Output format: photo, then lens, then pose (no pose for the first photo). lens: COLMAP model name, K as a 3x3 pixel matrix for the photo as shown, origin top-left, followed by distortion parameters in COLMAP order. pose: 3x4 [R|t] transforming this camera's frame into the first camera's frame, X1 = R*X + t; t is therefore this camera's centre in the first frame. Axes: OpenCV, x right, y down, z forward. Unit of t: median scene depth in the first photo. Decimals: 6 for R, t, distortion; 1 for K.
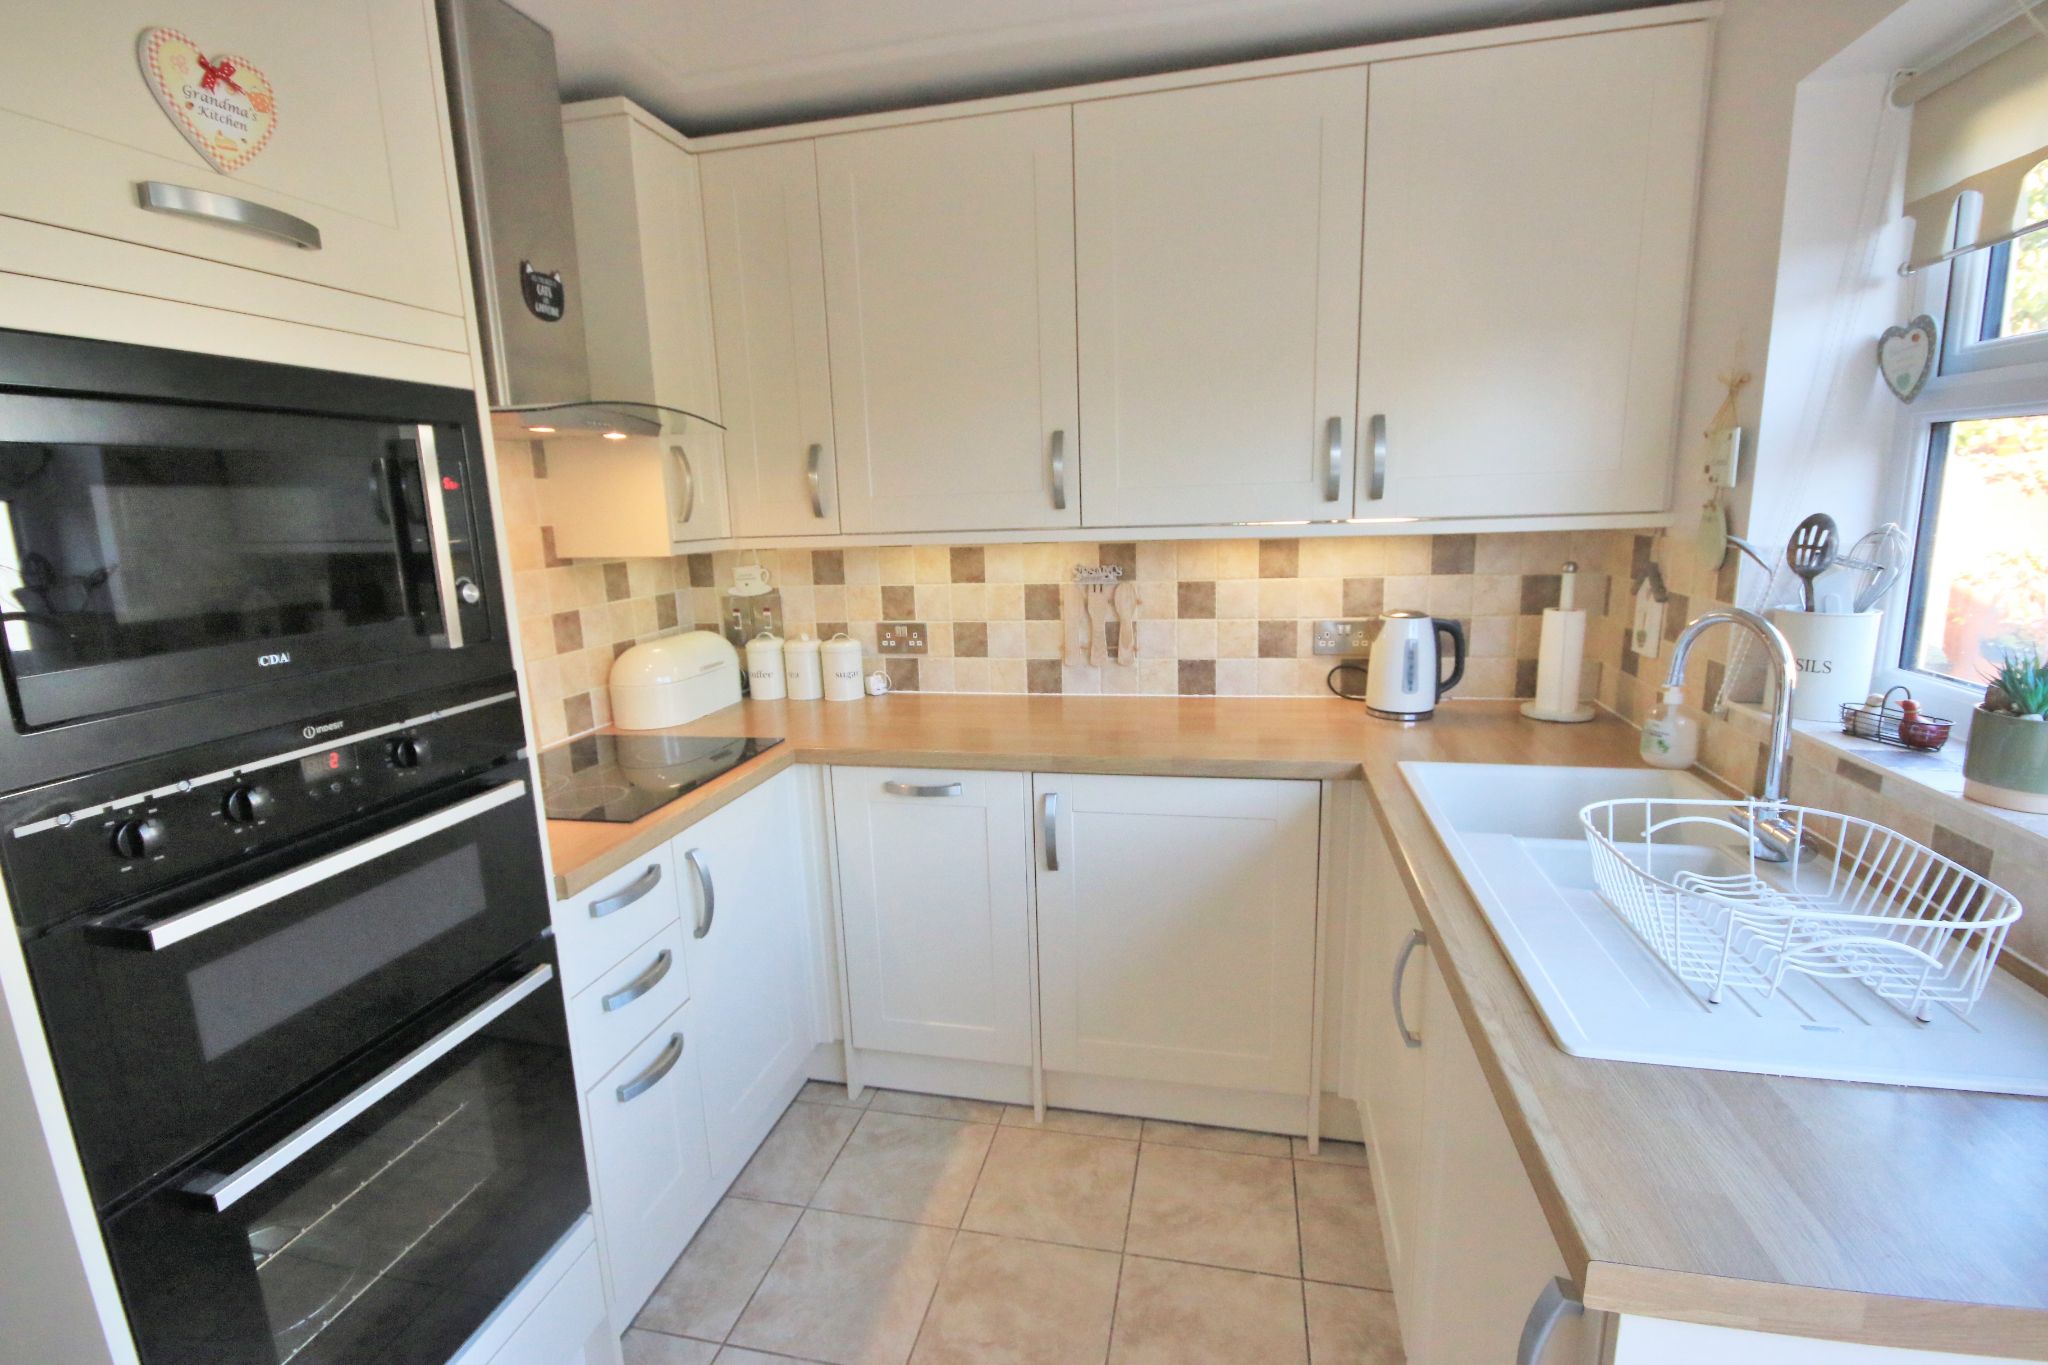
lens RADIAL K [[940.1, 0, 1018.4], [0, 940.1, 688.3], [0, 0, 1]] dist [-0.012184, 0.001000]
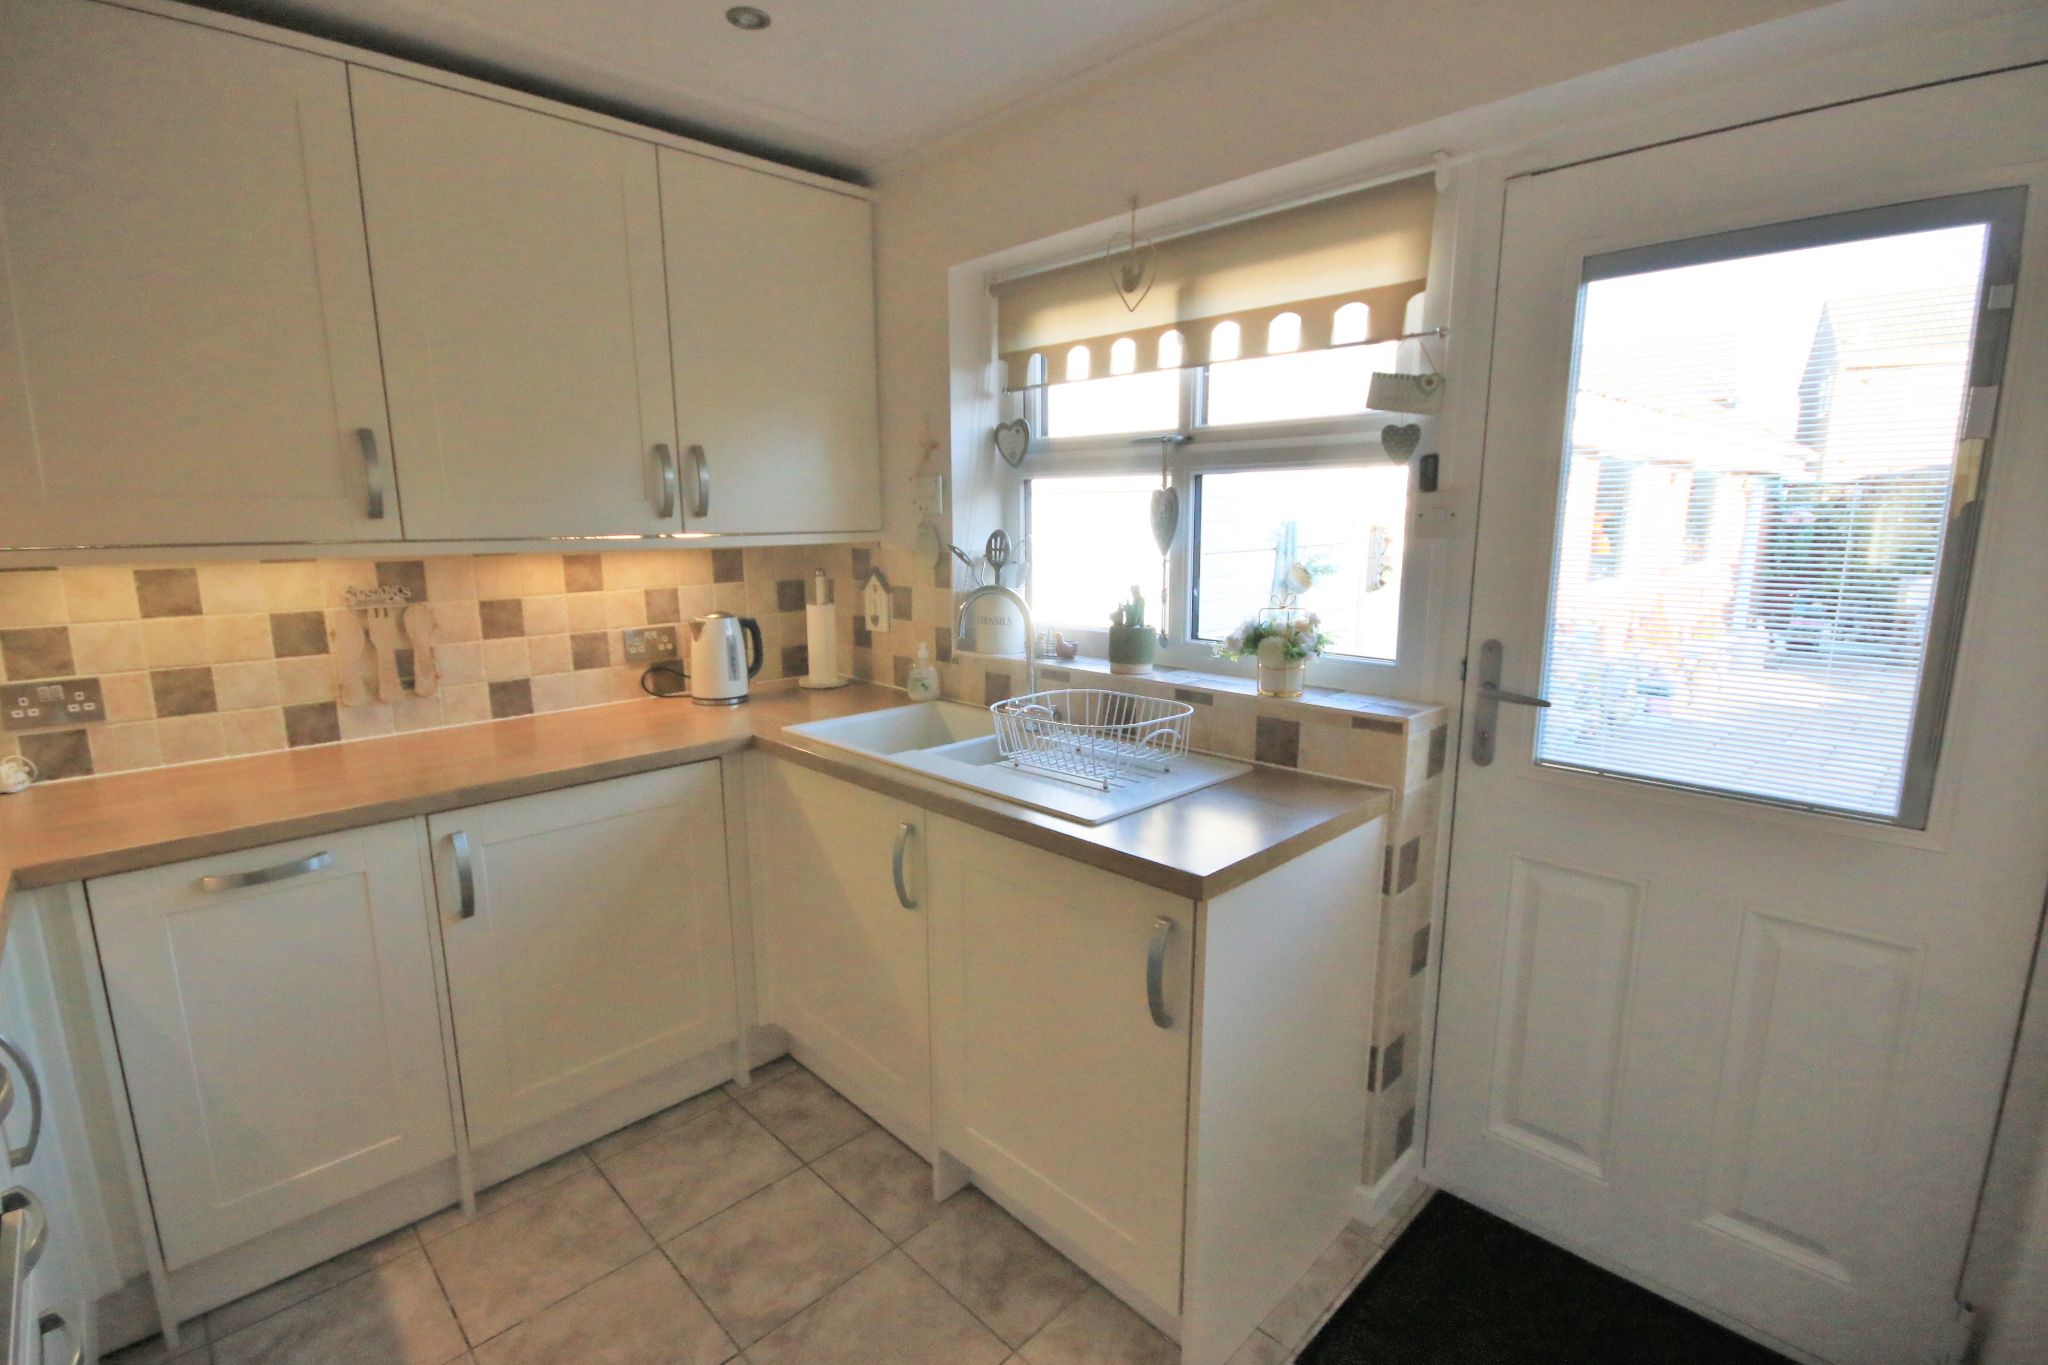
lens RADIAL K [[940.1, 0, 1018.4], [0, 940.1, 688.3], [0, 0, 1]] dist [-0.012184, 0.001000]
pose [[0.535337, -0.119933, 0.836080, -0.371956], [0.153355, 0.987217, 0.043421, 0.017765], [-0.830600, 0.104972, 0.546886, 0.047376]]
